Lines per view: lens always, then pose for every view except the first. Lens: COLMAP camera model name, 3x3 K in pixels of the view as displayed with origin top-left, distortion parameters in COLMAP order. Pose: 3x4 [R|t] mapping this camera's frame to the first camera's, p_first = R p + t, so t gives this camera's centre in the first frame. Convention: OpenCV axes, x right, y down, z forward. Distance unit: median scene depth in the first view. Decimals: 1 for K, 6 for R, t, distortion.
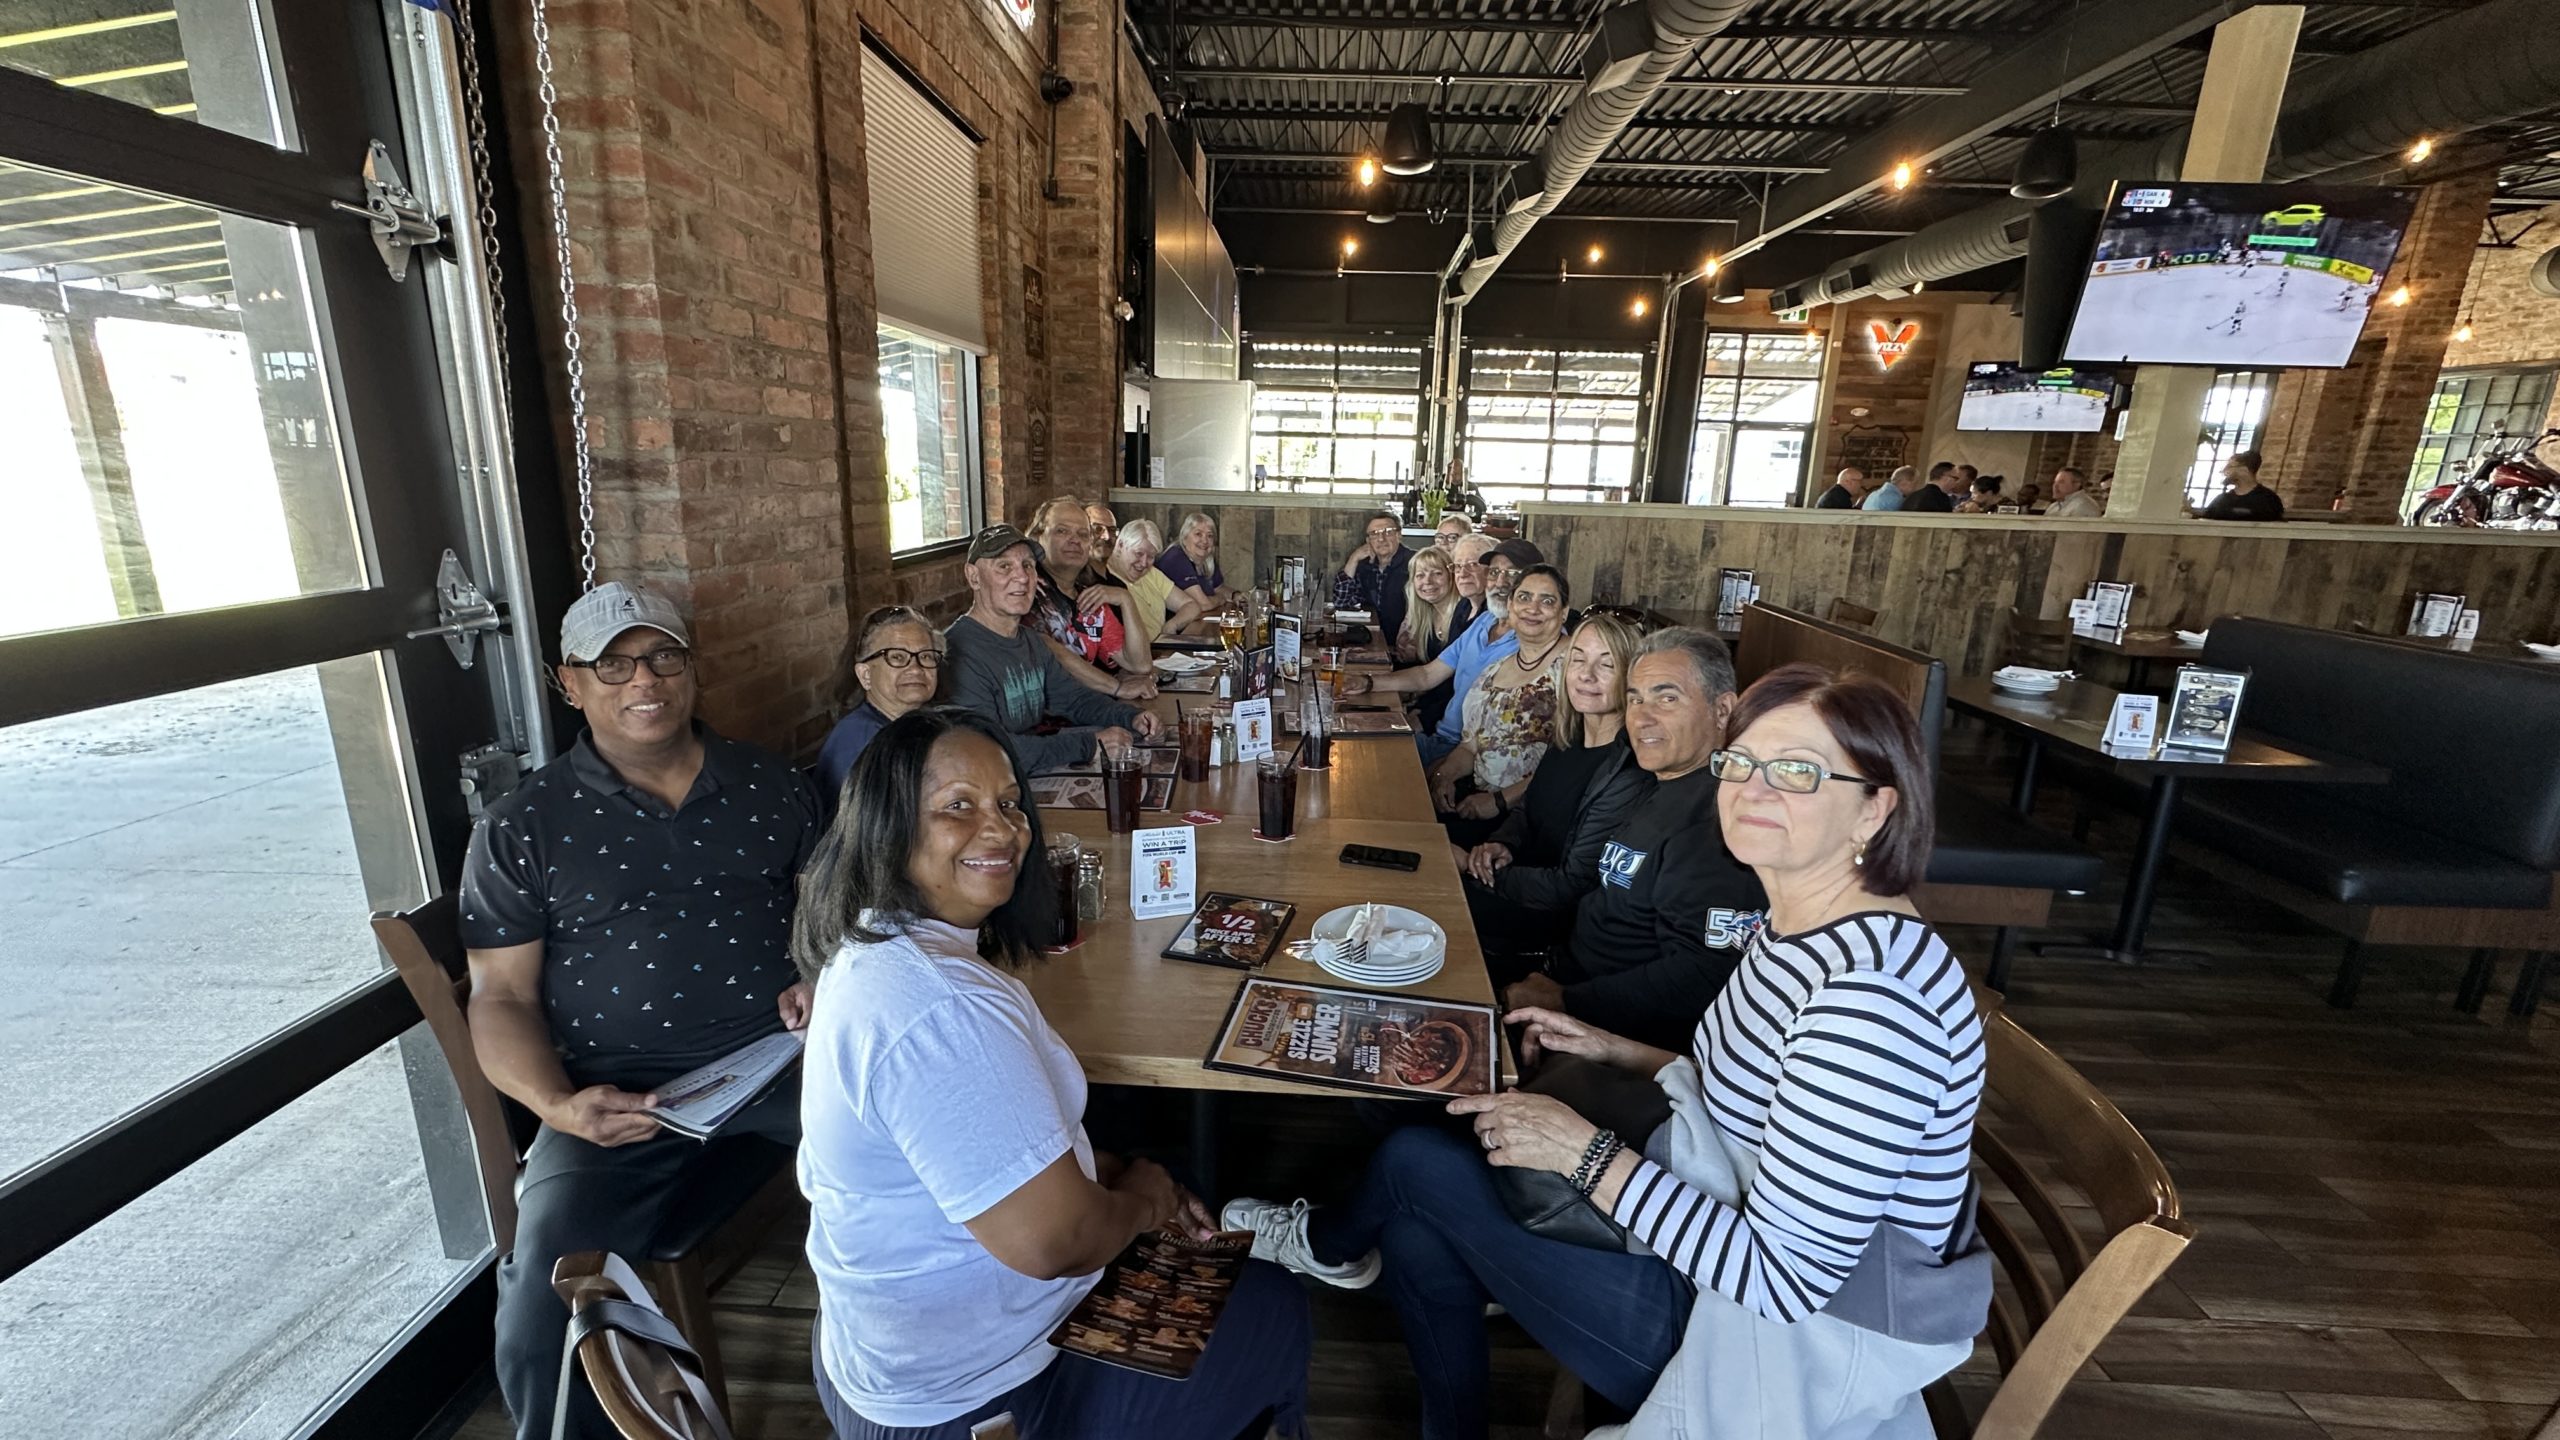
lens RADIAL K [[1037.8, 0, 1277.6], [0, 1037.8, 725.1], [0, 0, 1]] dist [-0.008897, 0.001873]
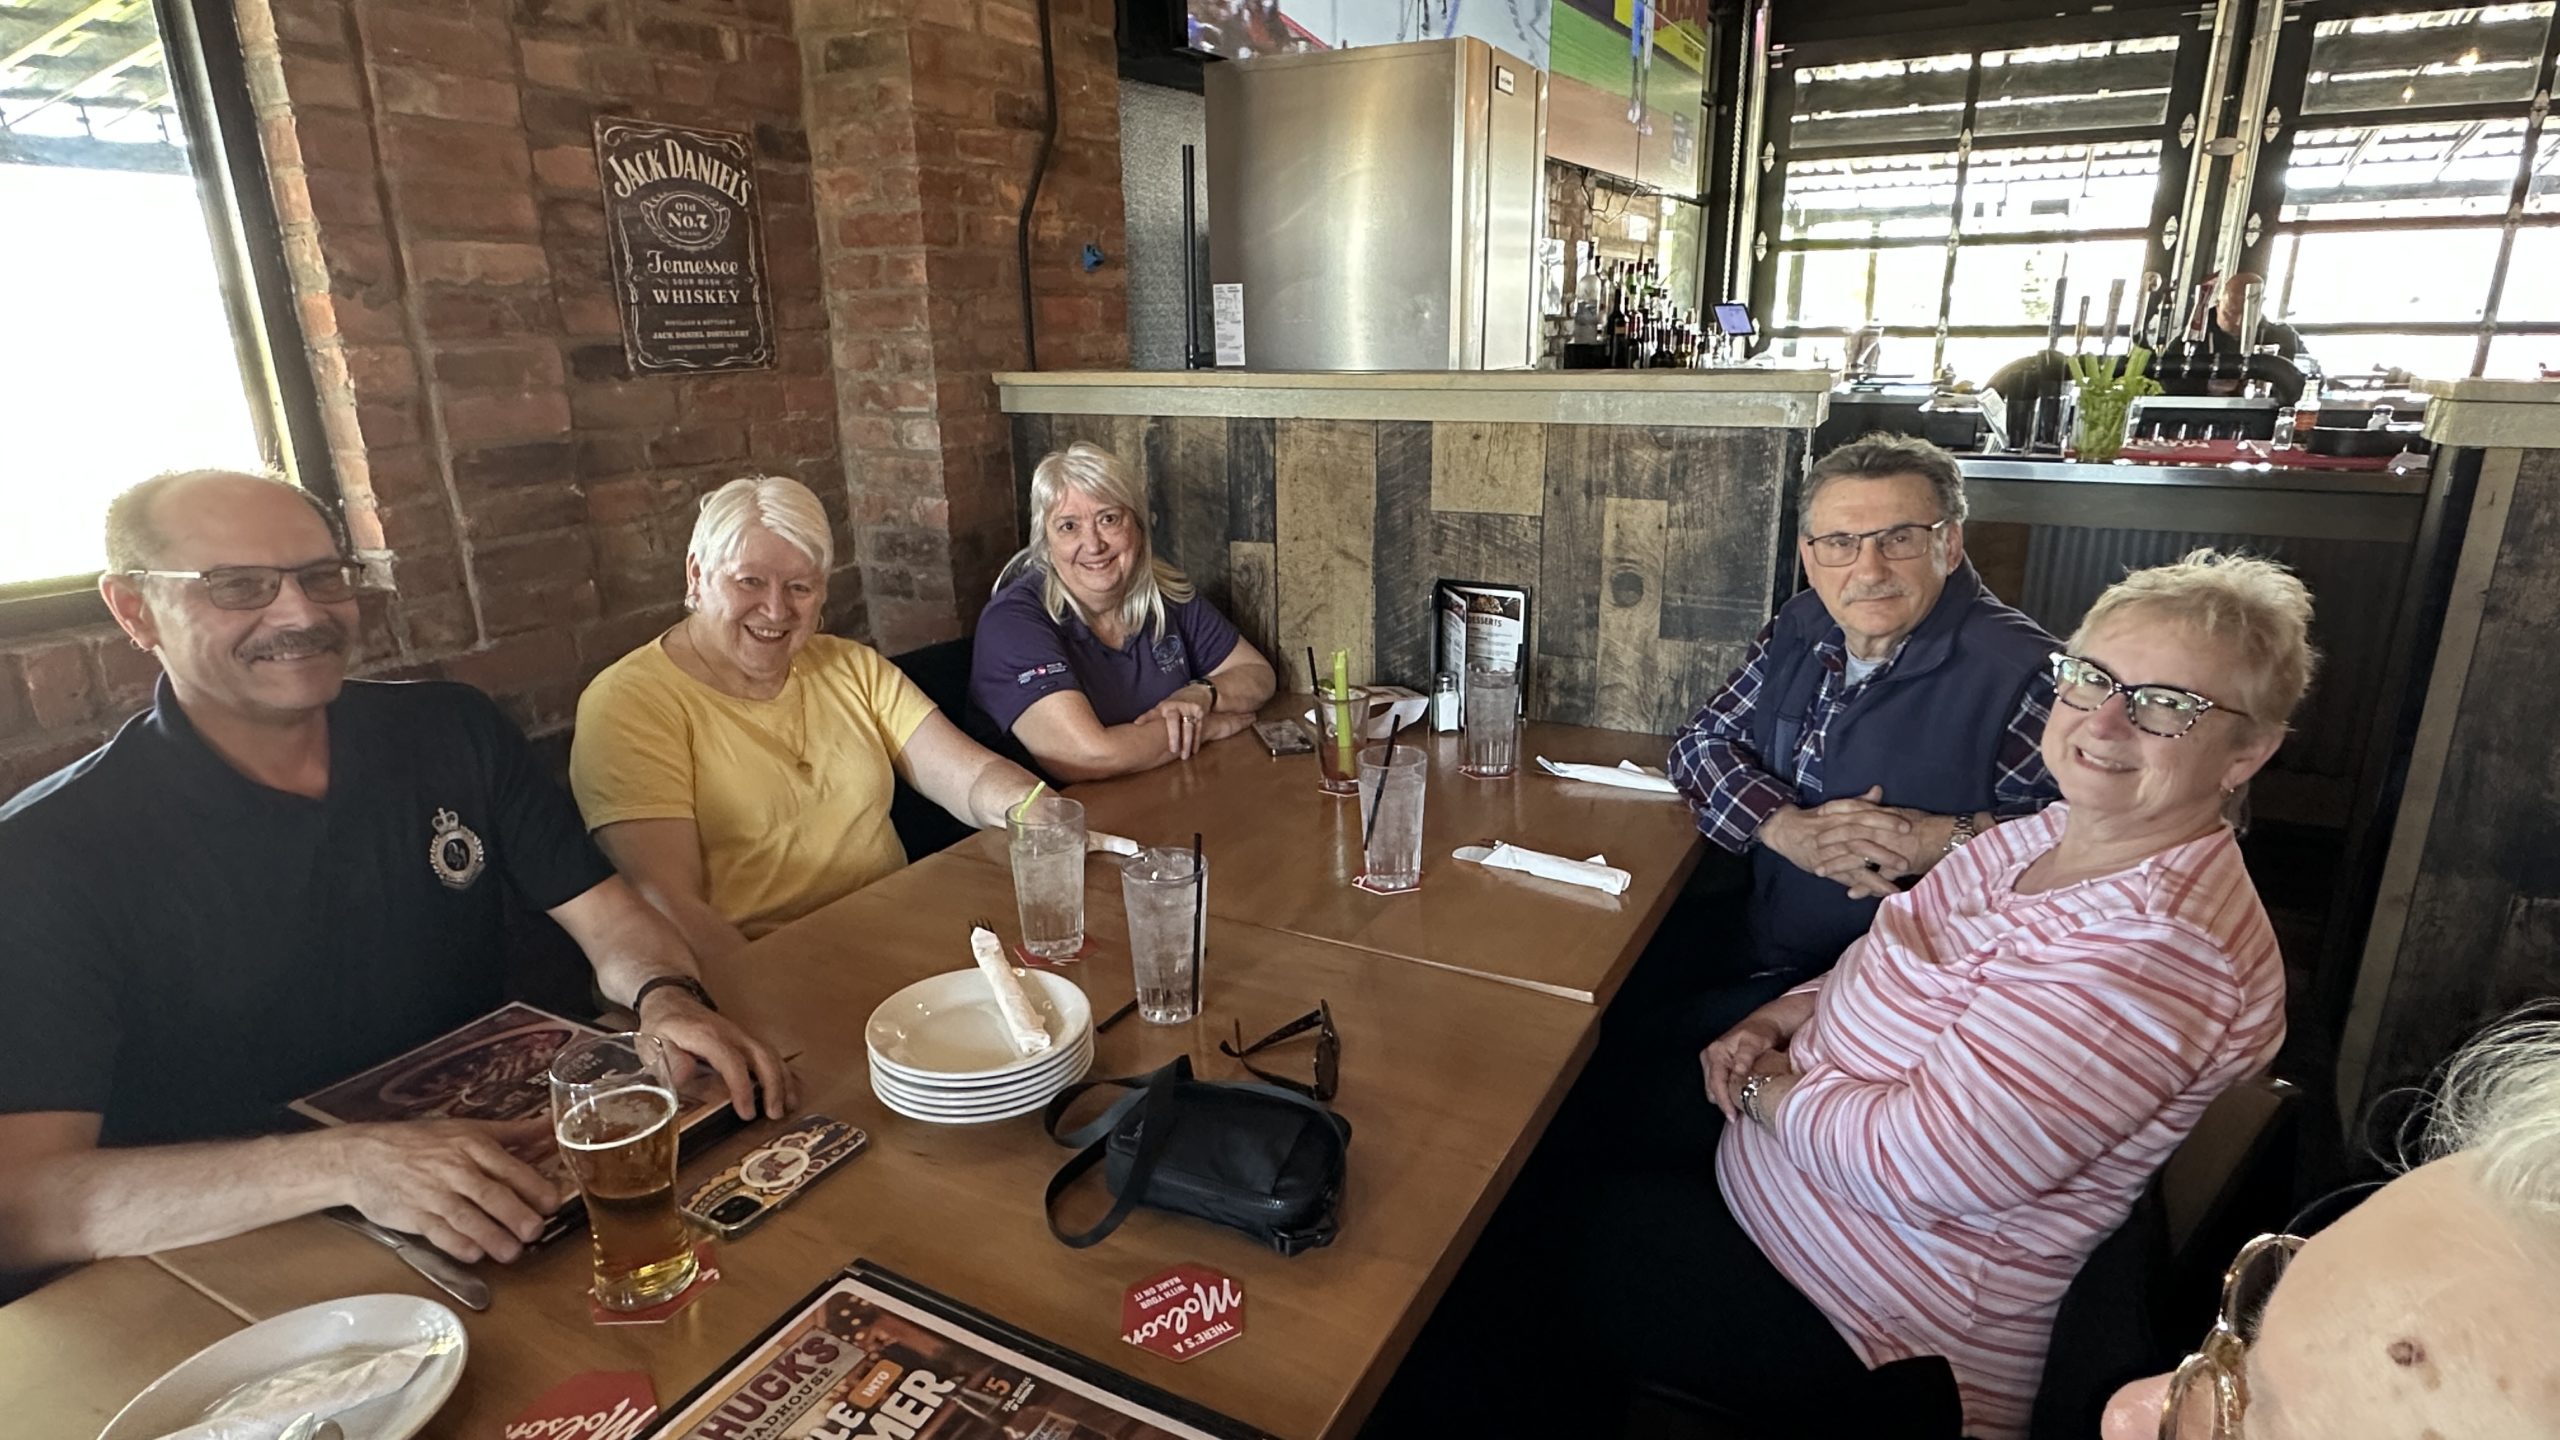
lens RADIAL K [[1343.9, 0, 1287.7], [0, 1343.9, 730.2], [0, 0, 1]] dist [-0.005777, -0.000365]
pose [[0.900603, 0.086574, -0.425933, 0.257739], [-0.067575, 0.995936, 0.059549, -0.268919], [0.429357, -0.024848, 0.902793, 1.189670]]
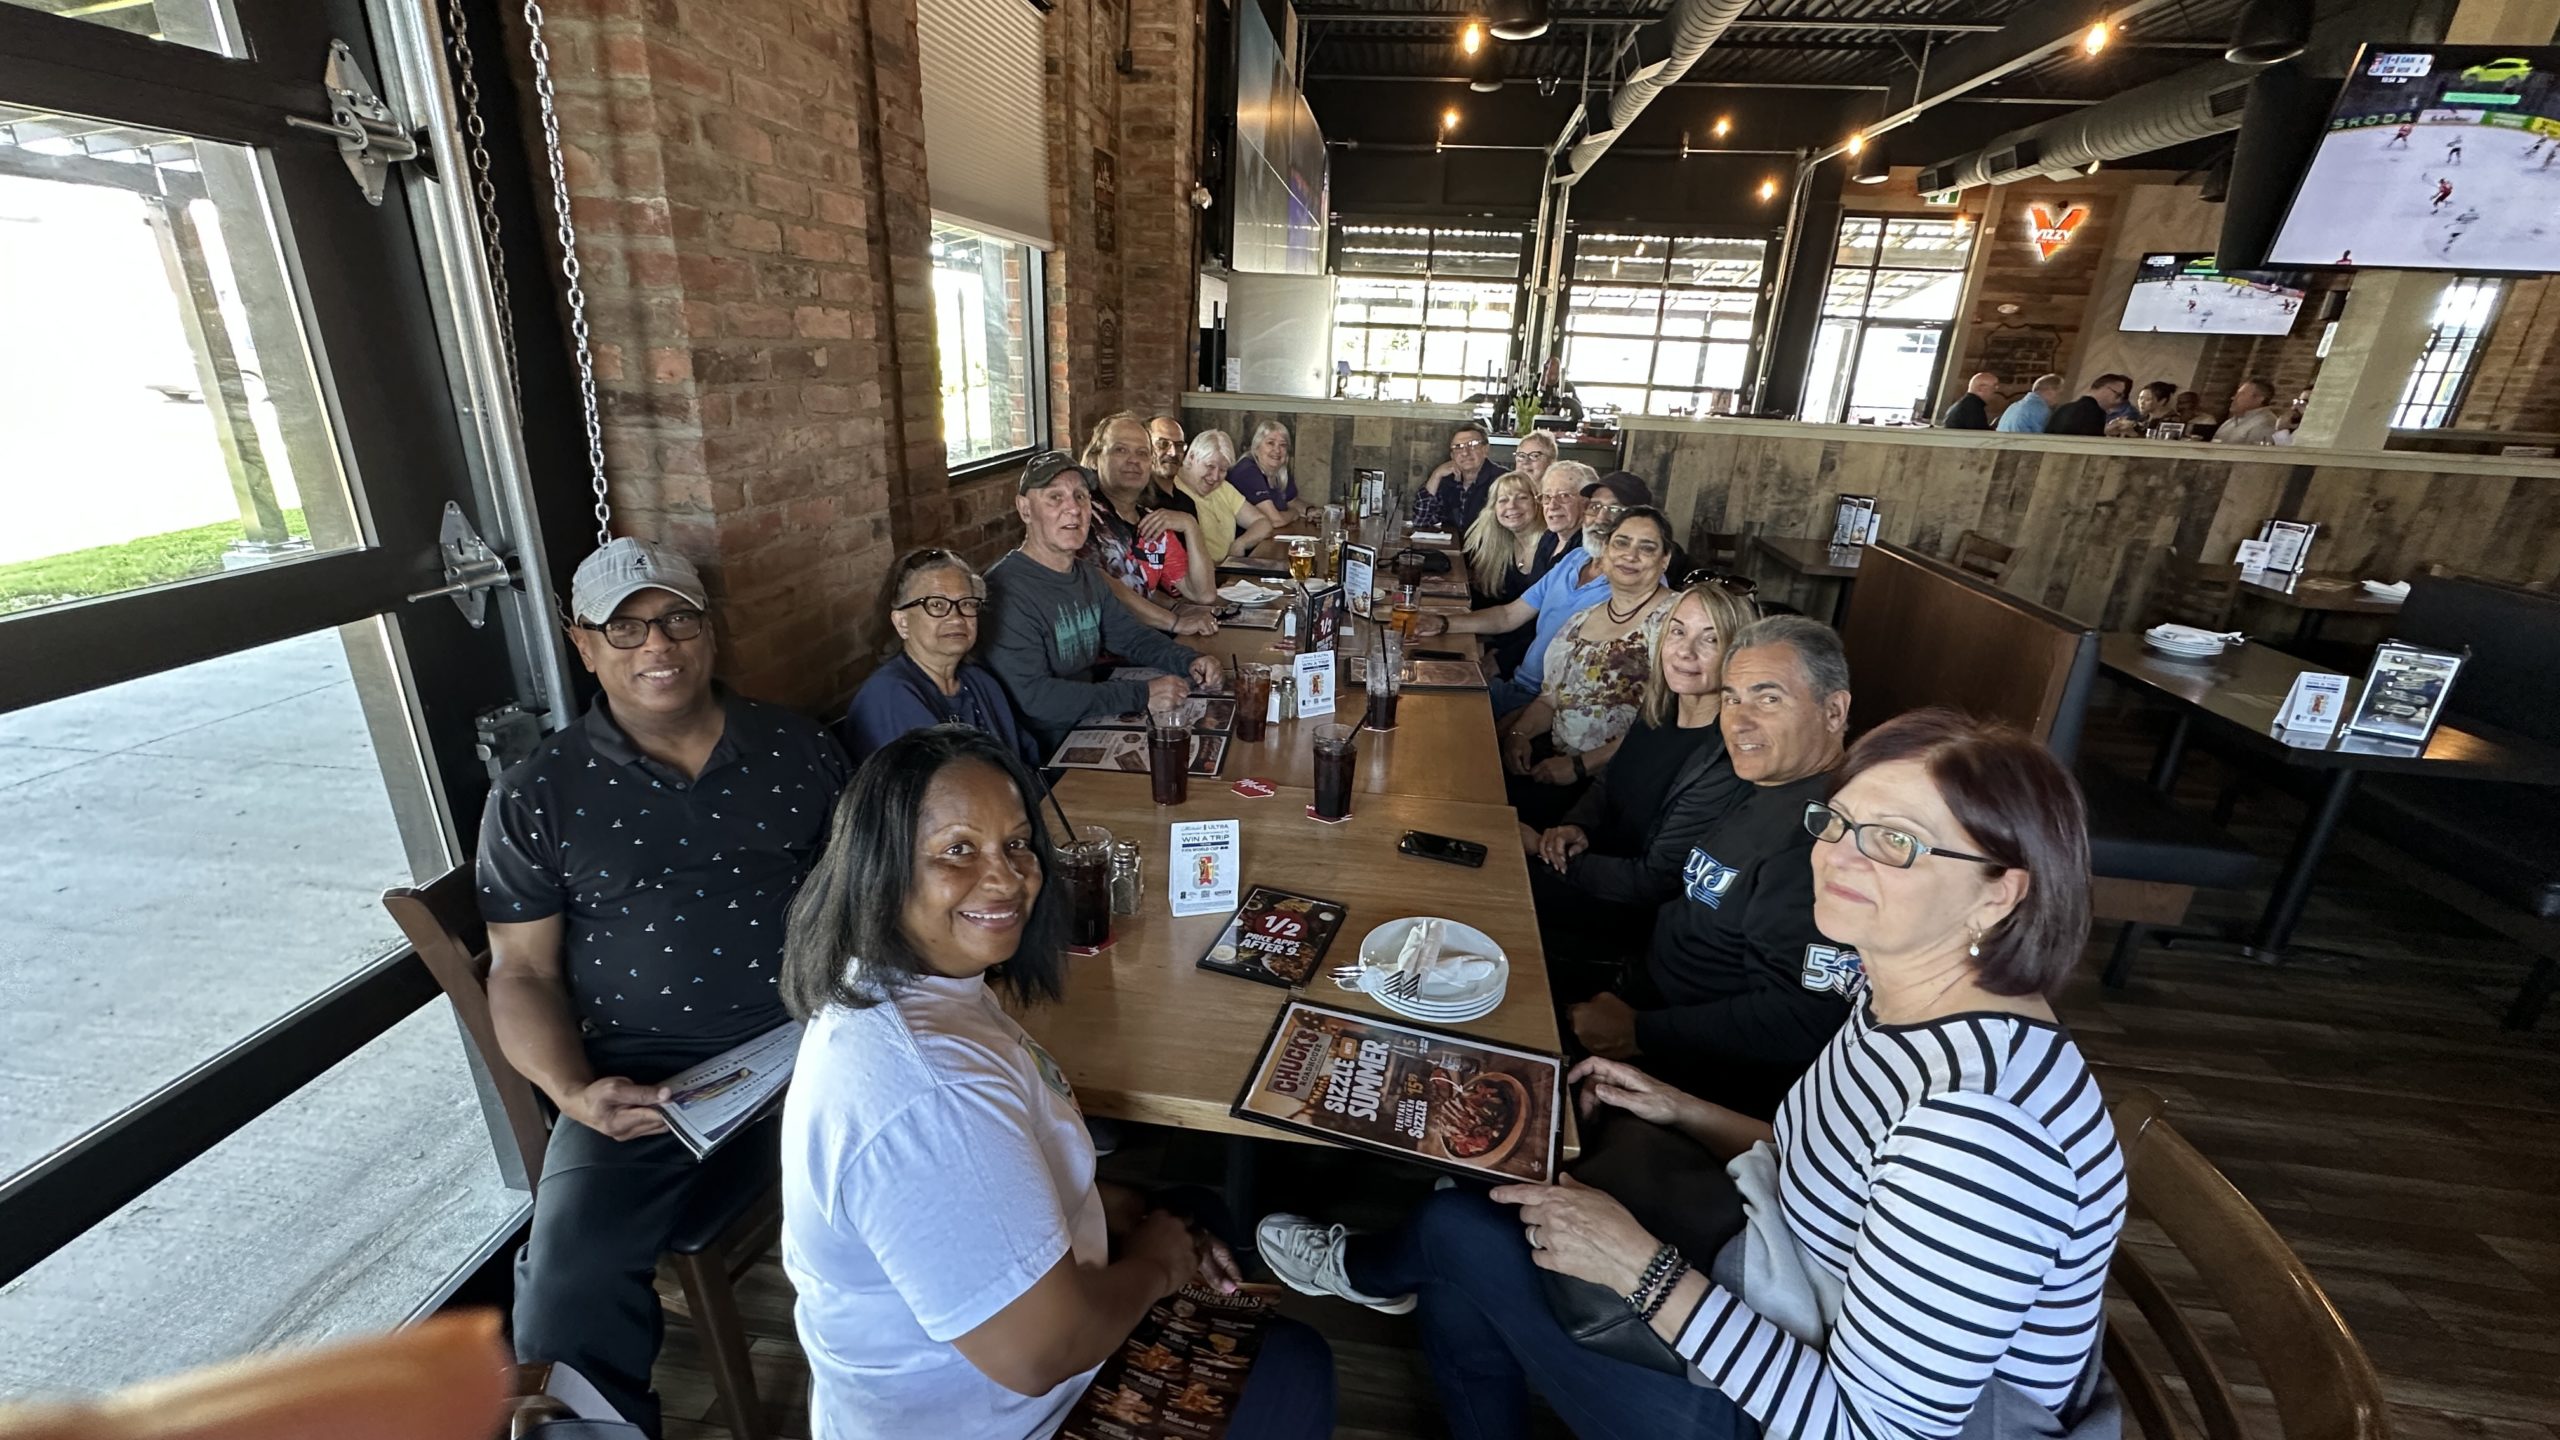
lens RADIAL K [[1037.8, 0, 1275.3], [0, 1037.8, 728.3], [0, 0, 1]] dist [-0.008897, 0.001873]
pose [[0.996577, 0.039780, -0.072463, 0.009131], [-0.032016, 0.993923, 0.105318, -0.047962], [0.076213, -0.102638, 0.991795, 0.059058]]
